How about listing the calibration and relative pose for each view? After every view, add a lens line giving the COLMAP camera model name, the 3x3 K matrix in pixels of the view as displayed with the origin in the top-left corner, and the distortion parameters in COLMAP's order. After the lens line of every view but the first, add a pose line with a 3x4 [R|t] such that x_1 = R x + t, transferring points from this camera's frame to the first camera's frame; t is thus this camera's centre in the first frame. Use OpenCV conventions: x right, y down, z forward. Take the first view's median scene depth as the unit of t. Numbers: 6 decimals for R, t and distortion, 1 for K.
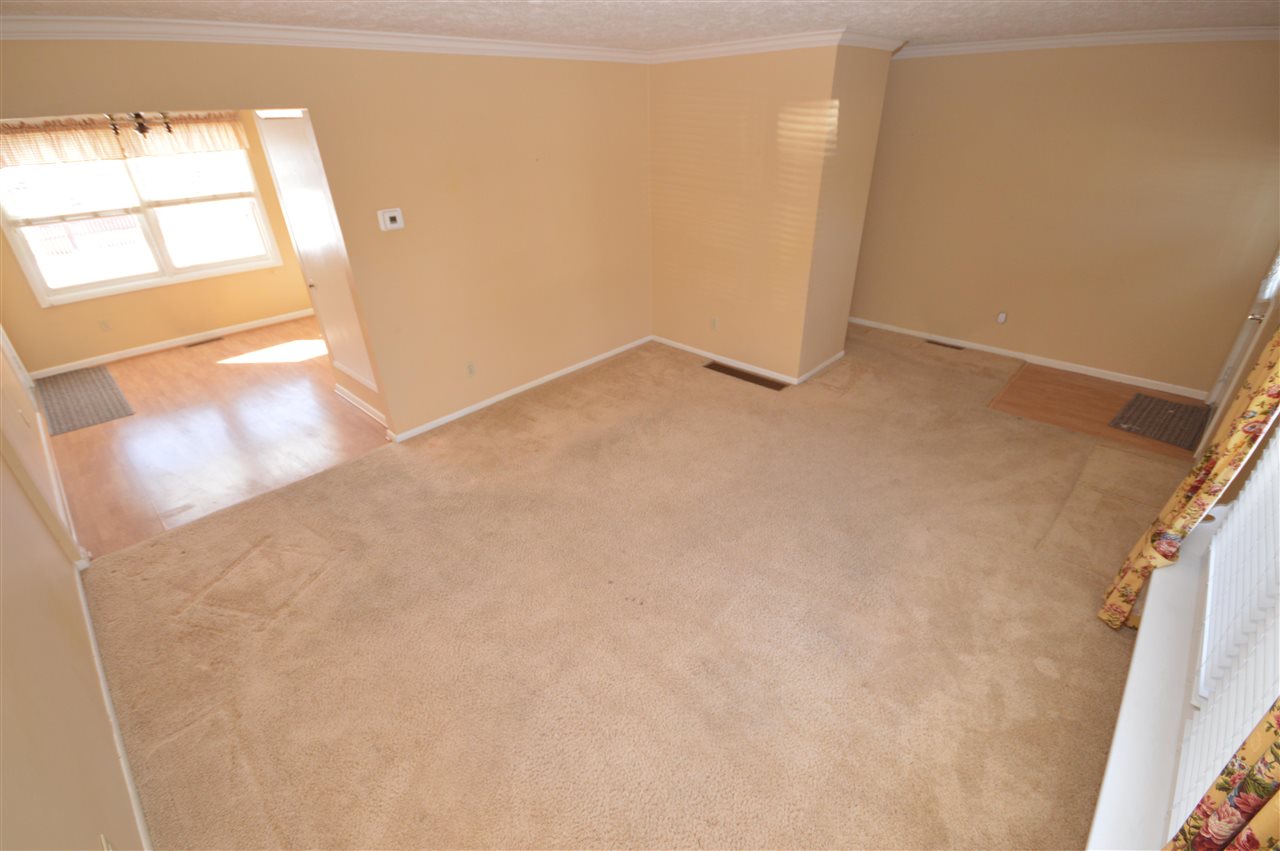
lens RADIAL K [[565.3, 0, 652.0], [0, 565.3, 421.2], [0, 0, 1]] dist [-0.015241, -0.004751]
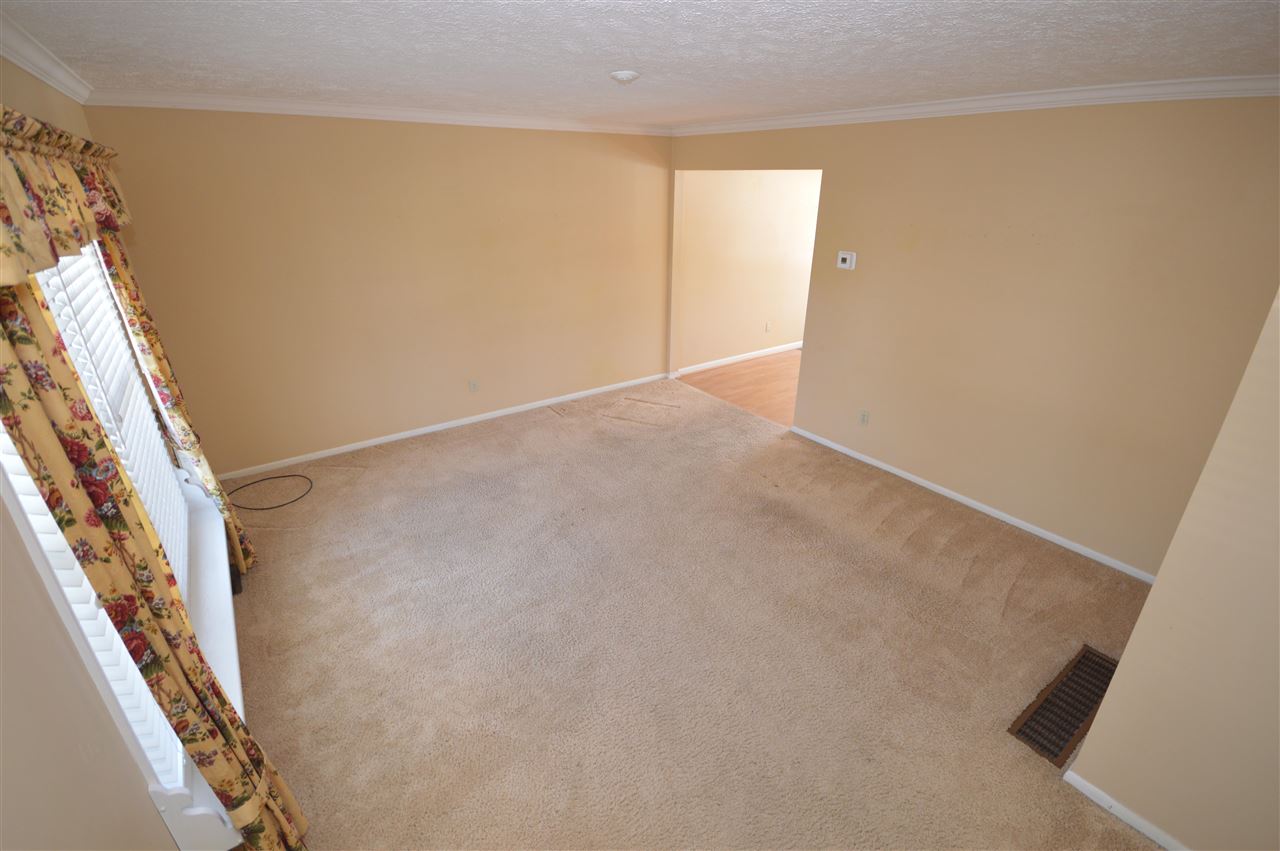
lens RADIAL K [[565.3, 0, 642.7], [0, 565.3, 424.0], [0, 0, 1]] dist [-0.015241, -0.004751]
pose [[-0.185176, 0.420753, -0.888075, 0.693322], [-0.467313, 0.757282, 0.456227, -0.381722], [0.864481, 0.499491, 0.056393, 0.644003]]
